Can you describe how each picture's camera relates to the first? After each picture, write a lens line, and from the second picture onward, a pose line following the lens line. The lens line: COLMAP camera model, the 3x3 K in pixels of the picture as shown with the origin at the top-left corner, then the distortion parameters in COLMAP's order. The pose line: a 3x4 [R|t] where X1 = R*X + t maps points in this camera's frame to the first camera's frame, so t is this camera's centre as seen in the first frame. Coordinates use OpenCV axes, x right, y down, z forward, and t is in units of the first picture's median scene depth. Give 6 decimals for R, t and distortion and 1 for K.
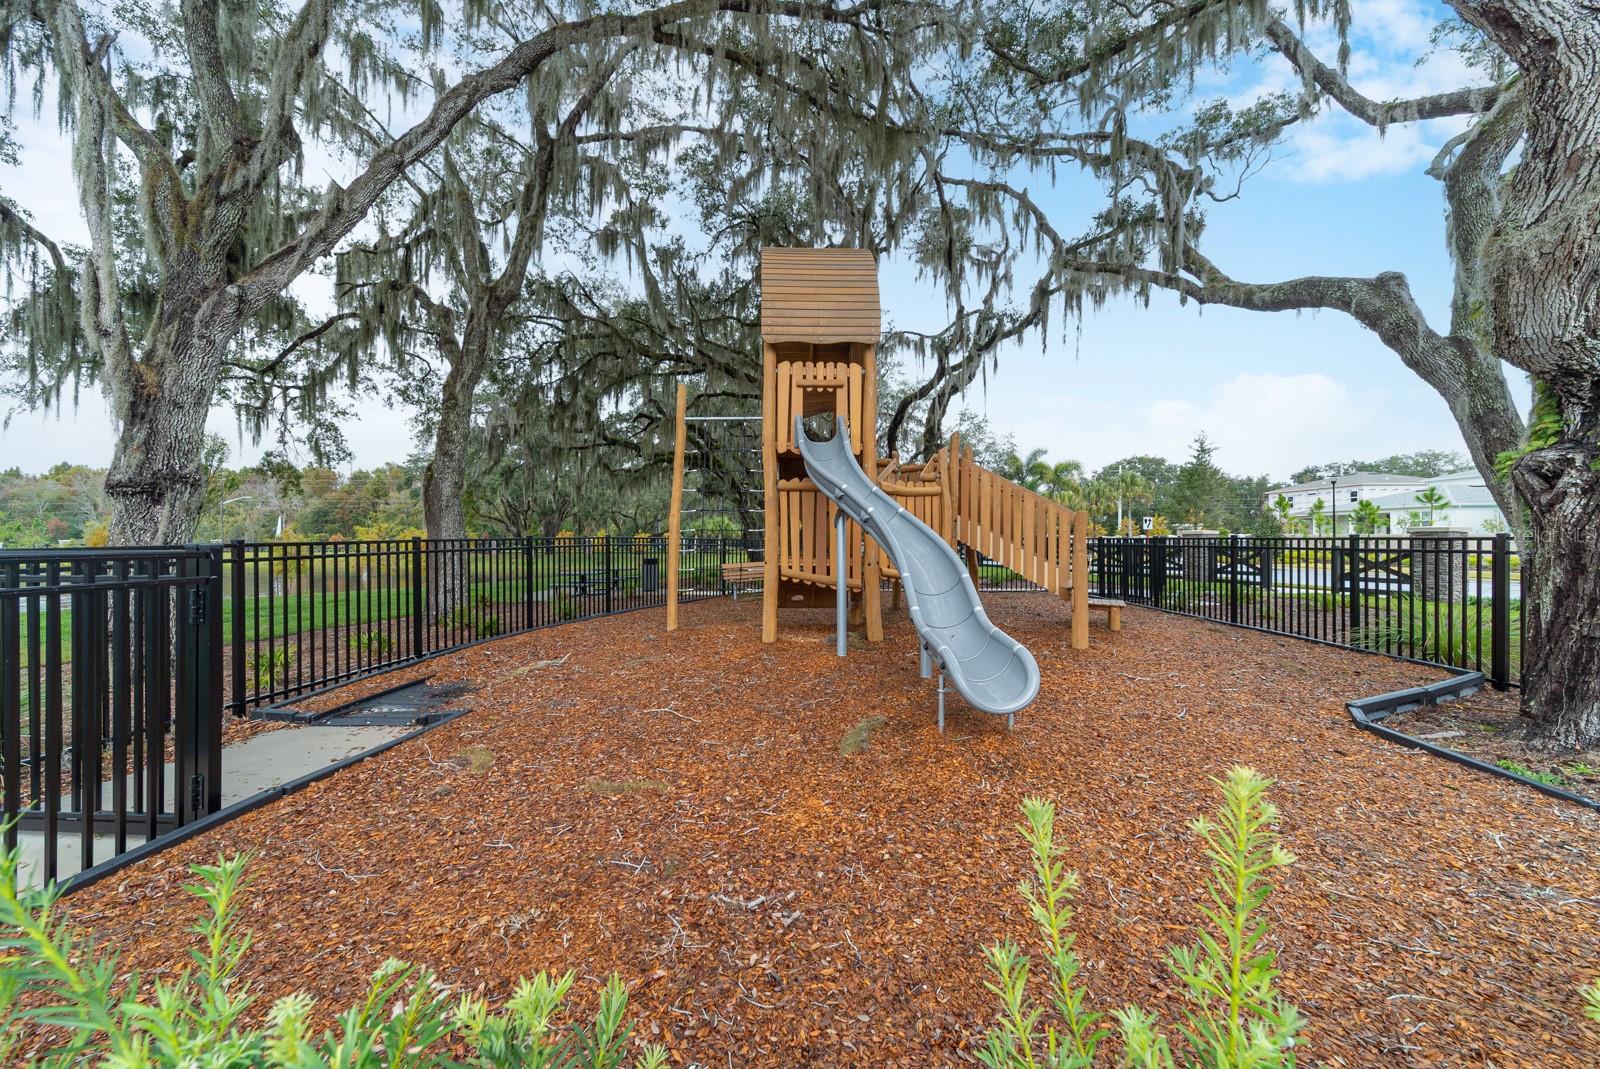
lens RADIAL K [[552.4, 0, 800.0], [0, 552.4, 534.5], [0, 0, 1]] dist [0.000010, 0.000017]
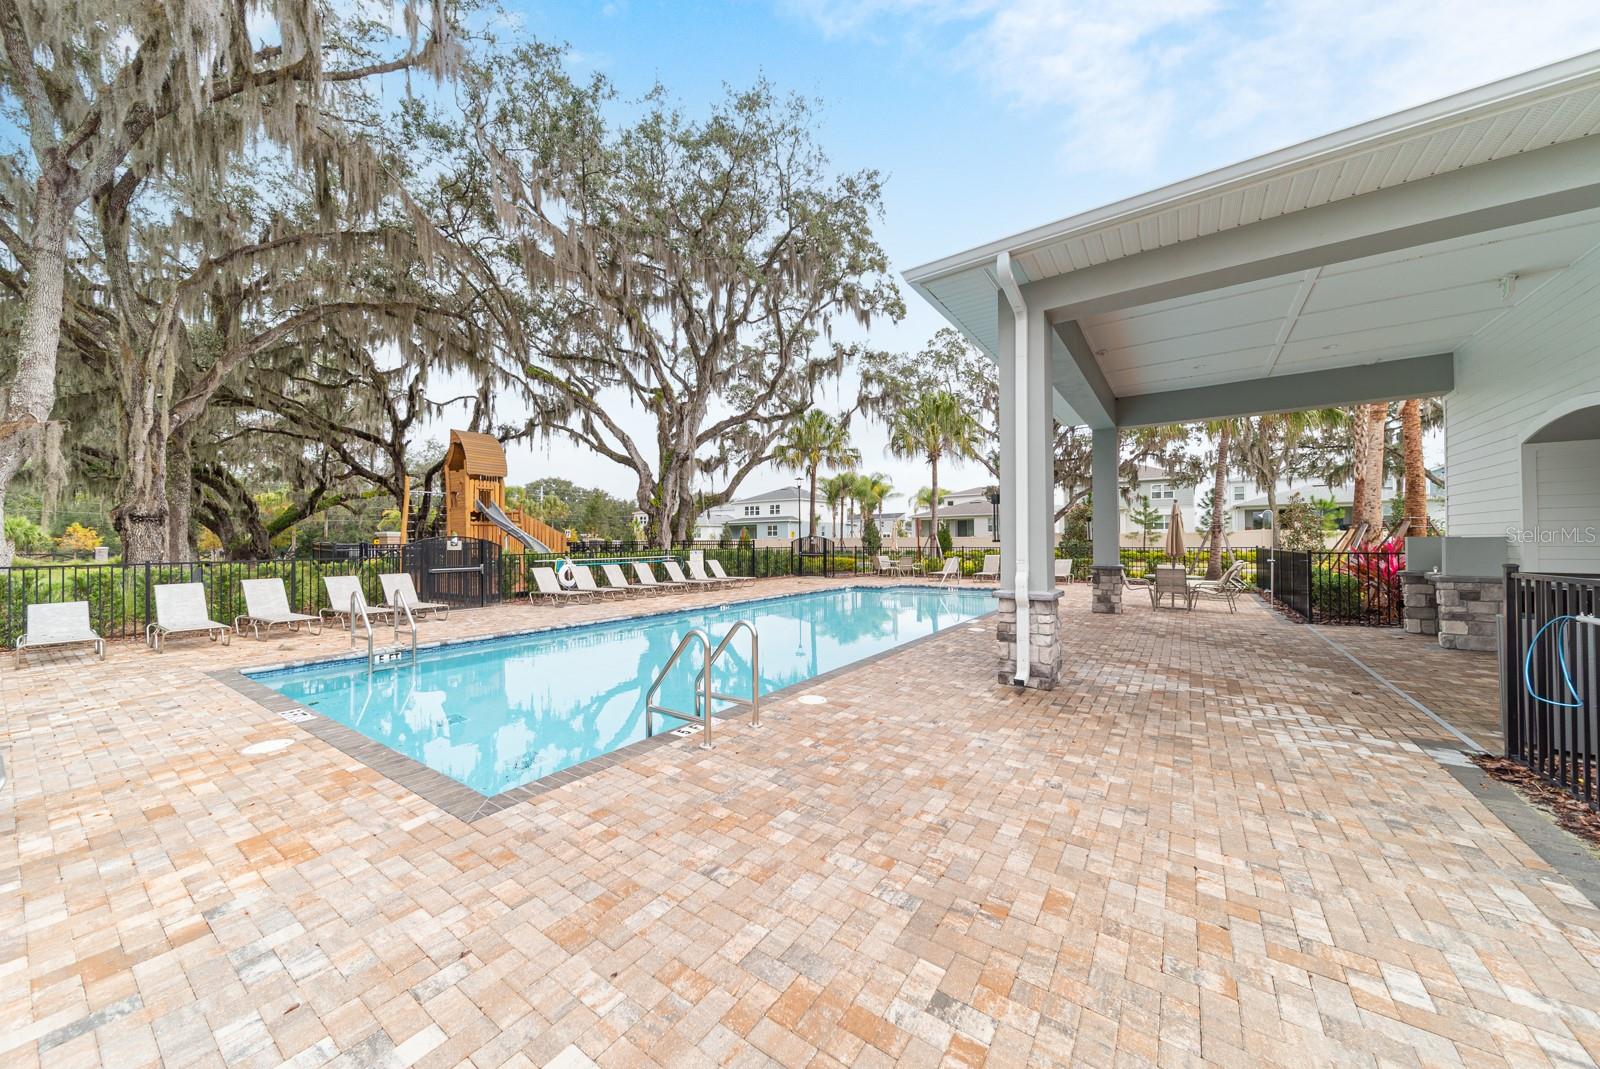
lens RADIAL K [[552.4, 0, 800.0], [0, 552.4, 534.5], [0, 0, 1]] dist [0.000010, 0.000017]
pose [[0.555309, 0.001508, 0.831643, -0.888113], [0.007516, 0.999948, -0.006832, 0.002939], [-0.831610, 0.010045, 0.555269, -1.213097]]
